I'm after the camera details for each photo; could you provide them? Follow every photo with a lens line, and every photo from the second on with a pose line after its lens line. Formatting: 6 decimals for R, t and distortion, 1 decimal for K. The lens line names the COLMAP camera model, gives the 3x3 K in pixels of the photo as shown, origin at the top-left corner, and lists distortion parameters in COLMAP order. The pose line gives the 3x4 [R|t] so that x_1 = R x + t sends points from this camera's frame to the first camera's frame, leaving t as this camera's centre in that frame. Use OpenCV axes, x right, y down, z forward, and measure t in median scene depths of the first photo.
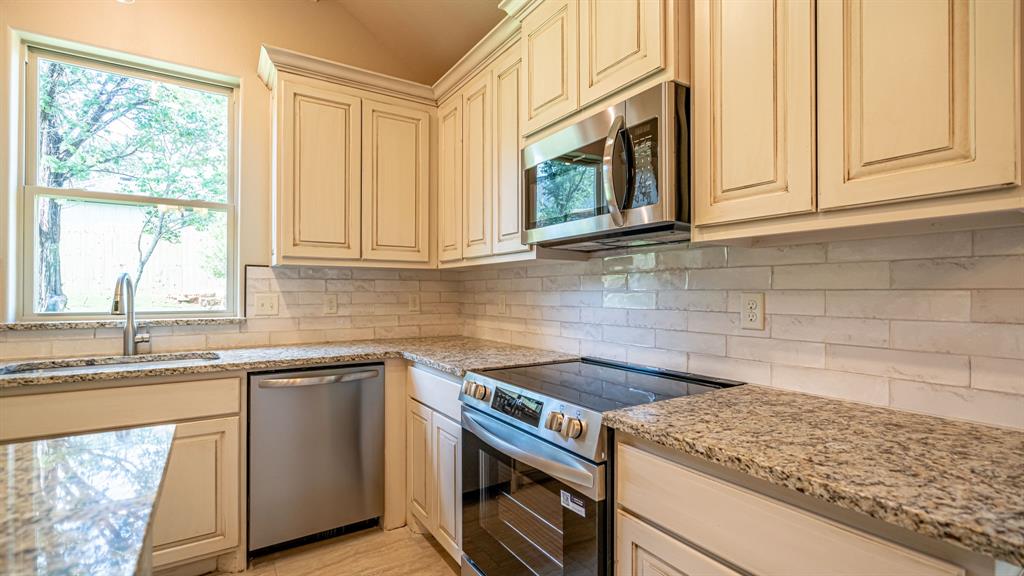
lens RADIAL K [[470.3, 0, 509.2], [0, 470.3, 288.8], [0, 0, 1]] dist [-0.014905, 0.004700]
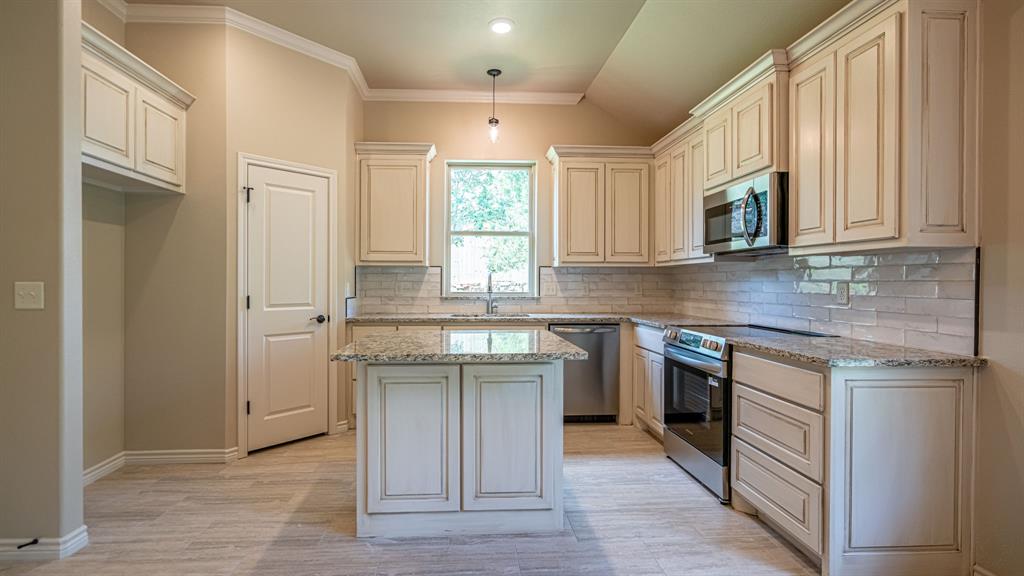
lens RADIAL K [[470.3, 0, 475.5], [0, 470.3, 285.1], [0, 0, 1]] dist [-0.014905, 0.004700]
pose [[0.858279, 0.004524, -0.513163, 0.180500], [0.002406, 0.999915, 0.012839, -0.005443], [0.513177, -0.012254, 0.858195, -0.831704]]
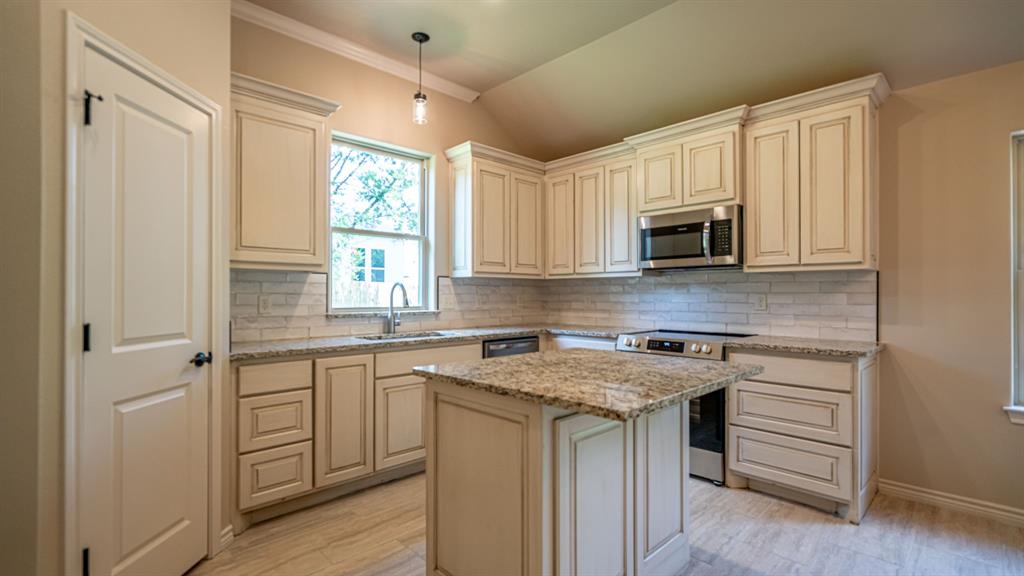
lens RADIAL K [[470.3, 0, 506.9], [0, 470.3, 291.4], [0, 0, 1]] dist [-0.014905, 0.004700]
pose [[0.982162, 0.000875, 0.188034, -0.807876], [-0.001008, 0.999999, 0.000608, -0.003239], [-0.188033, -0.000786, 0.982162, -0.717283]]
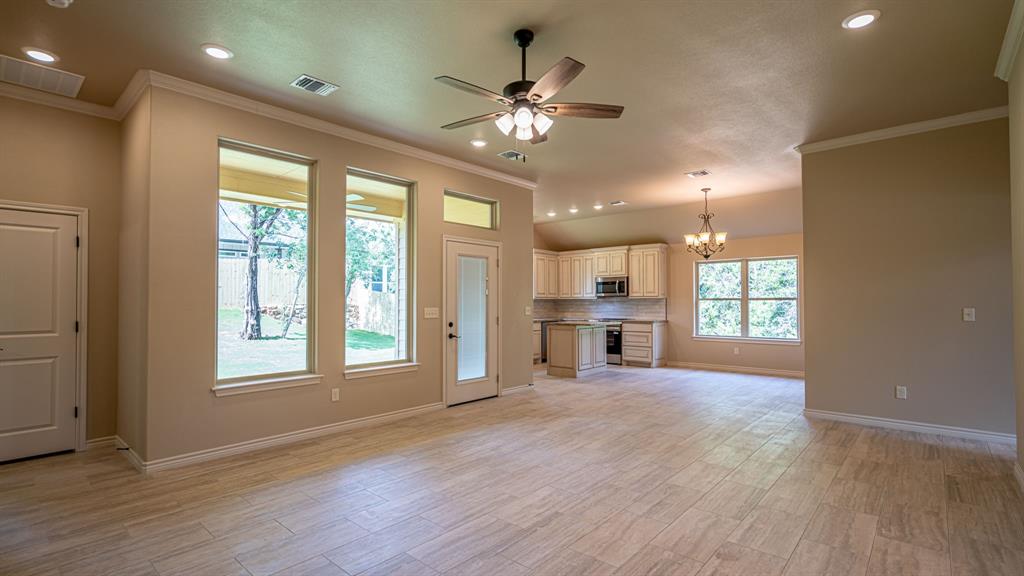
lens RADIAL K [[470.3, 0, 504.6], [0, 470.3, 293.5], [0, 0, 1]] dist [-0.014905, 0.004700]
pose [[0.968736, 0.004538, 0.248054, -2.166403], [-0.000356, 0.999857, -0.016901, -0.033721], [-0.248095, 0.016284, 0.968599, -3.681936]]
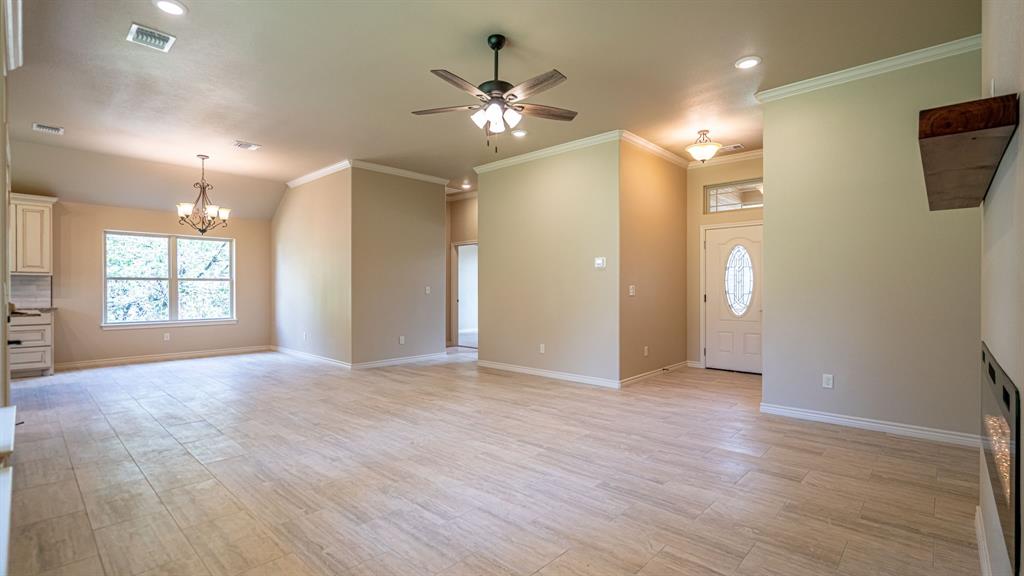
lens RADIAL K [[470.3, 0, 508.1], [0, 470.3, 287.3], [0, 0, 1]] dist [-0.014905, 0.004700]
pose [[-0.226644, 0.004492, 0.973967, -3.376756], [-0.003175, 0.999981, -0.005350, 0.022650], [-0.973973, -0.004305, -0.226625, -1.938912]]
